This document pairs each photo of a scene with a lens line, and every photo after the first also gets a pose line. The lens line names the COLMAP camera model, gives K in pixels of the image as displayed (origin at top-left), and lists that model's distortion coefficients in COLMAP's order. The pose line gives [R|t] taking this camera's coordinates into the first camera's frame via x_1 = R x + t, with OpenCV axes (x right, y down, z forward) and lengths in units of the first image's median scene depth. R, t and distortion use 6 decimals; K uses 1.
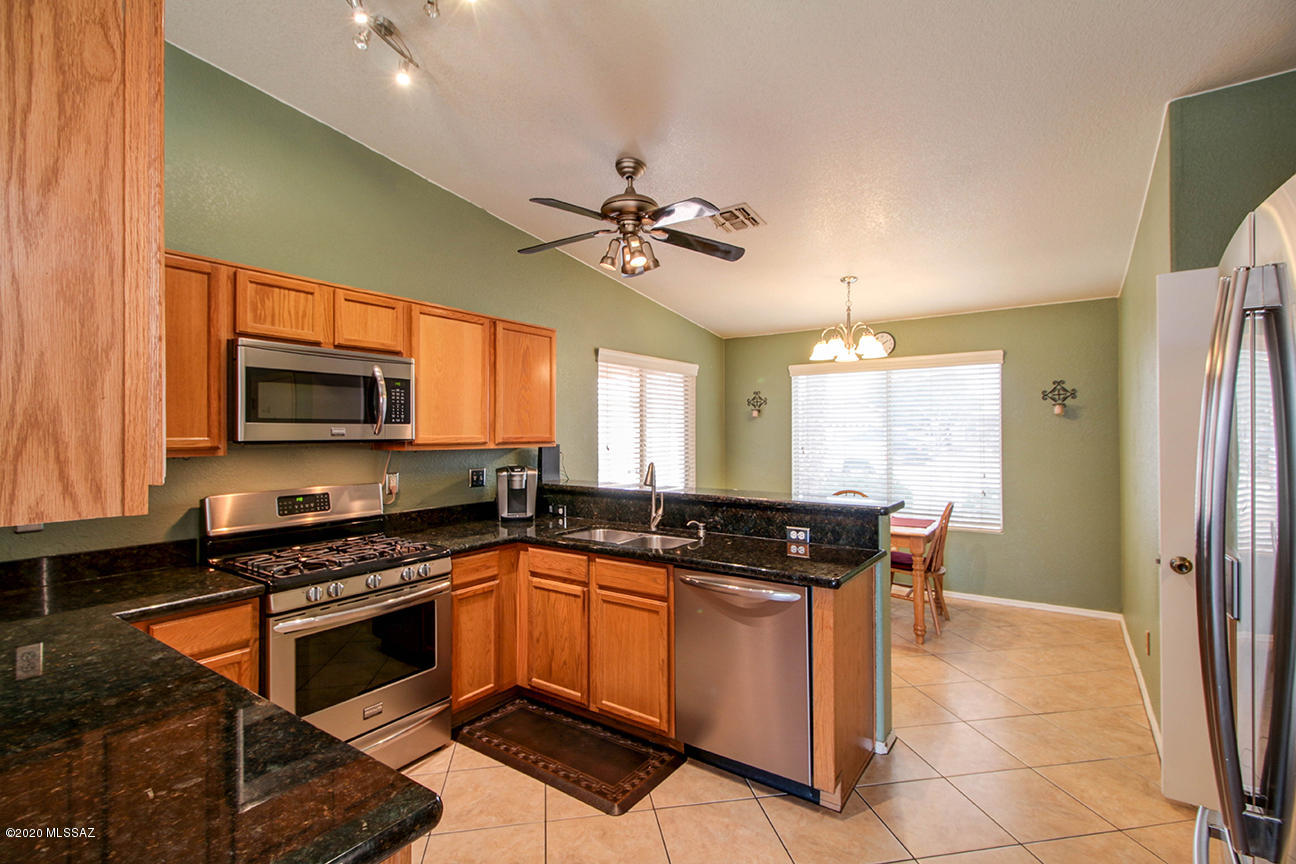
lens RADIAL K [[595.3, 0, 644.9], [0, 595.3, 431.2], [0, 0, 1]] dist [0.015097, -0.002985]
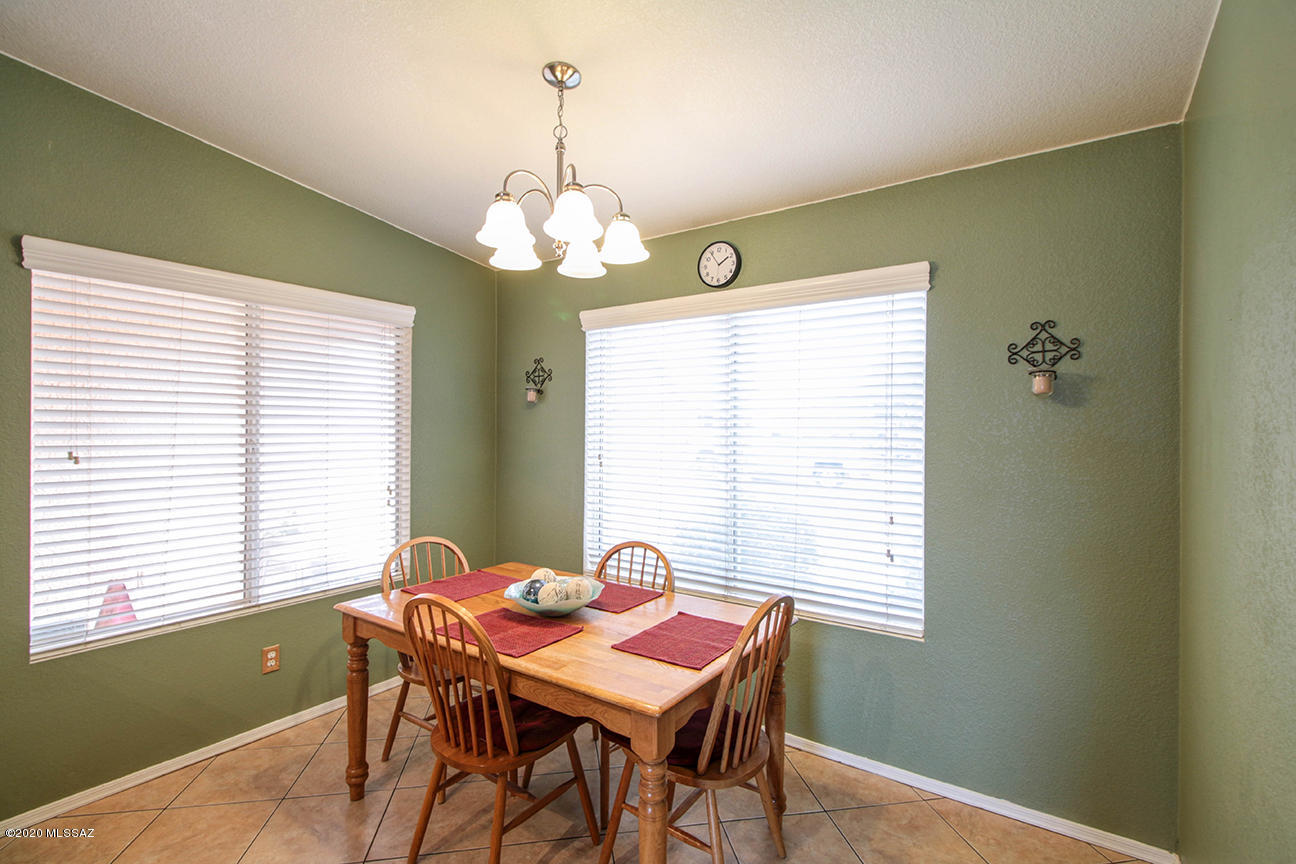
lens RADIAL K [[595.3, 0, 648.5], [0, 595.3, 432.5], [0, 0, 1]] dist [0.015097, -0.002985]
pose [[0.999920, 0.010239, -0.007474, 0.372670], [-0.010179, 0.999916, 0.008002, 0.000629], [0.007555, -0.007926, 0.999940, 0.511000]]
